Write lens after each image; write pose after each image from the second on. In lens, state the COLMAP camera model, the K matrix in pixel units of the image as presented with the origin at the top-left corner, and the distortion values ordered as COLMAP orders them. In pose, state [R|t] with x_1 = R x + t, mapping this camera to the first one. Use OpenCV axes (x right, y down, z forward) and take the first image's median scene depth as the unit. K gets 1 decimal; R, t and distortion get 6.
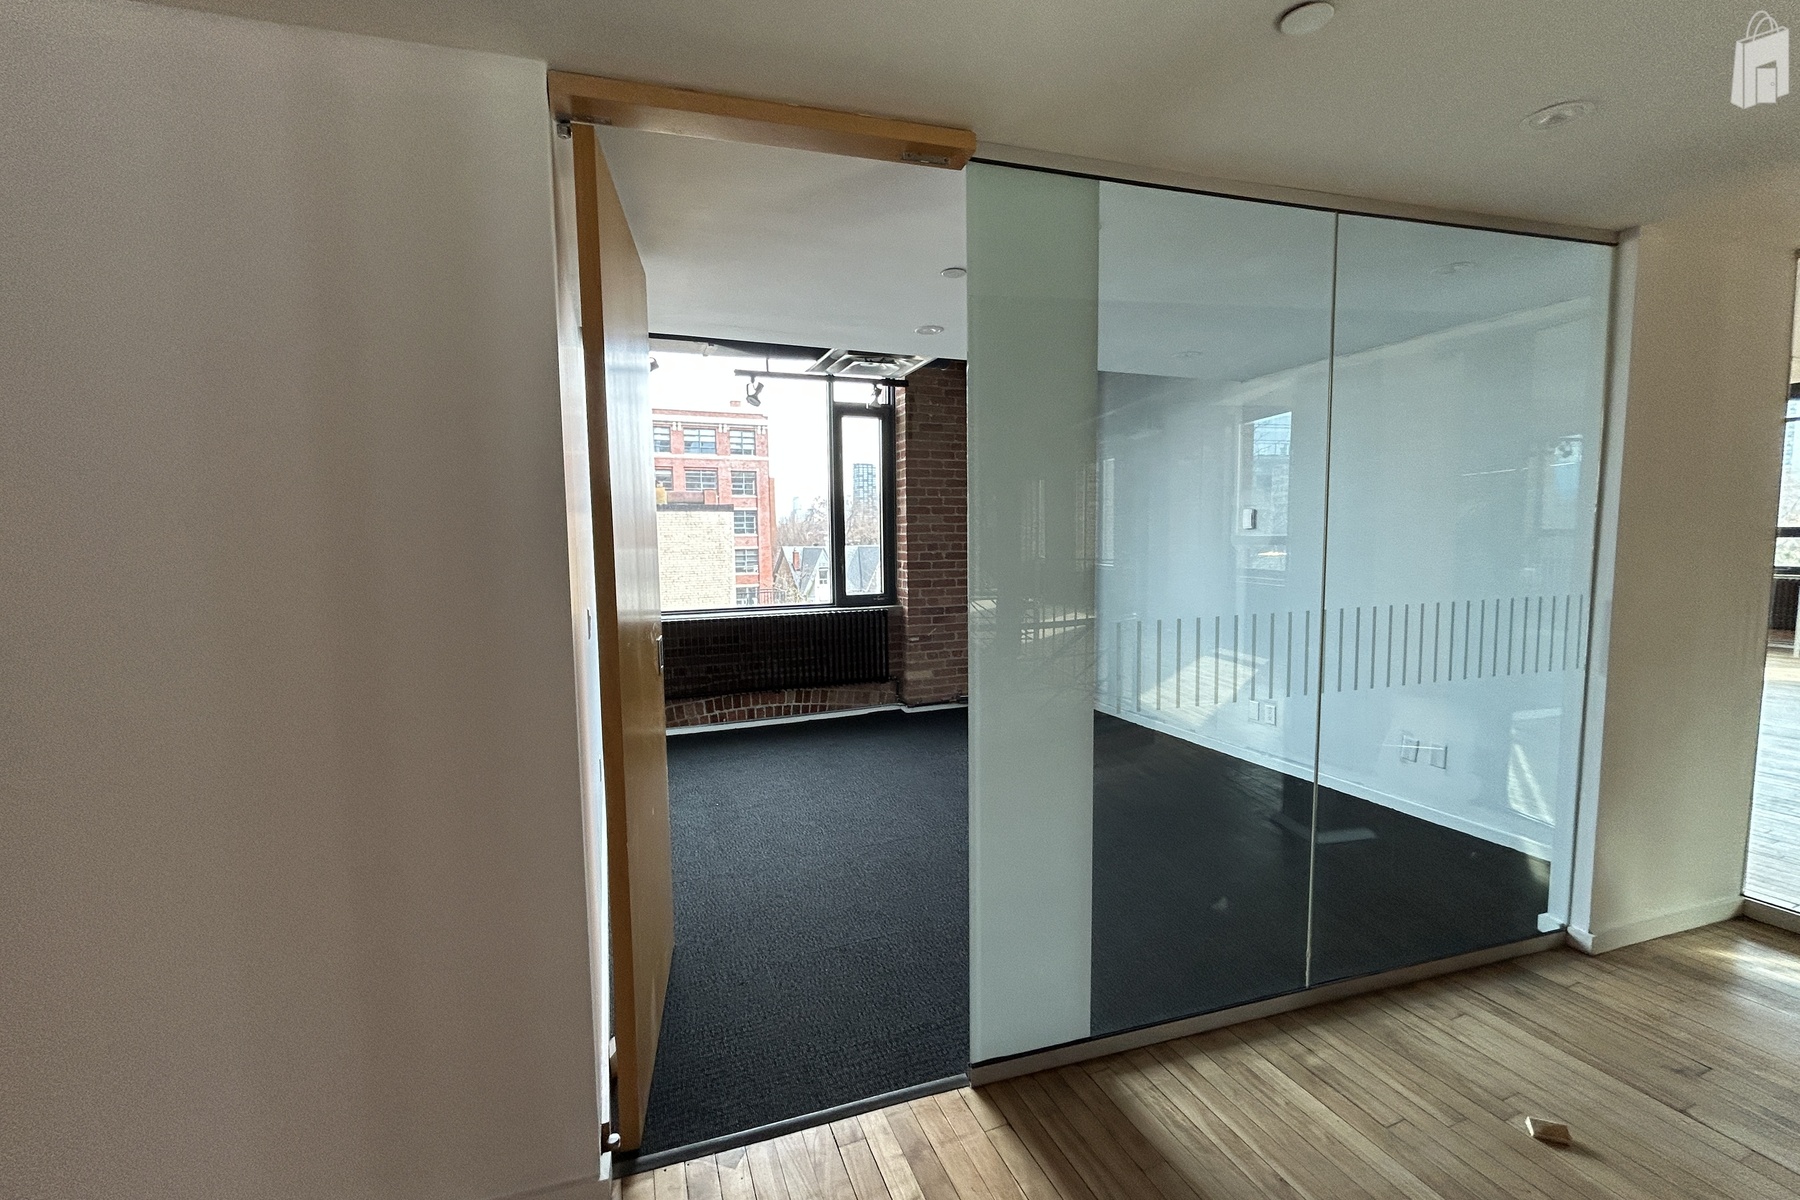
lens RADIAL K [[740.4, 0, 905.7], [0, 740.4, 602.0], [0, 0, 1]] dist [-0.000204, -0.000051]
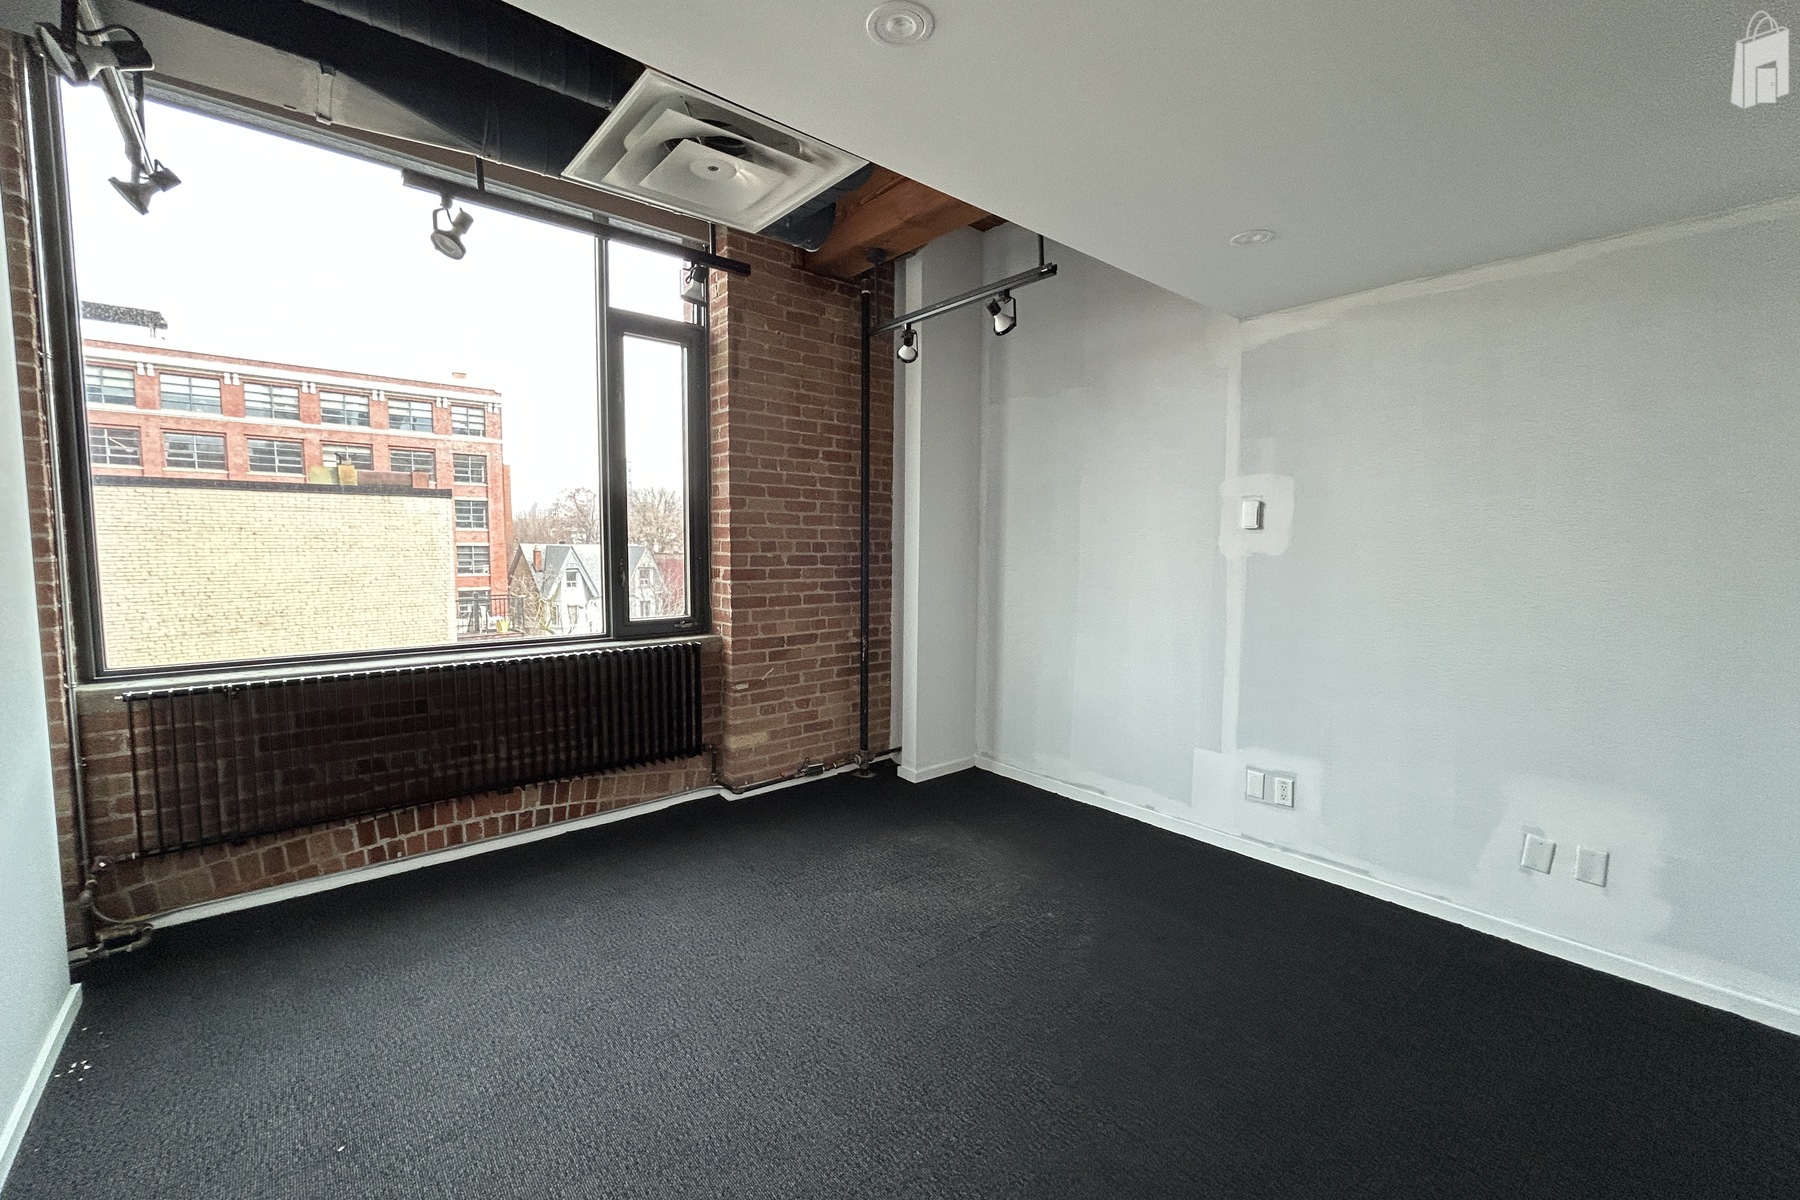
lens RADIAL K [[725.9, 0, 897.6], [0, 725.9, 595.9], [0, 0, 1]] dist [-0.002166, 0.000191]
pose [[0.951161, -0.003157, 0.308680, -0.054474], [0.006118, 0.999944, -0.008626, -0.023726], [-0.308635, 0.010094, 0.951127, 0.347163]]
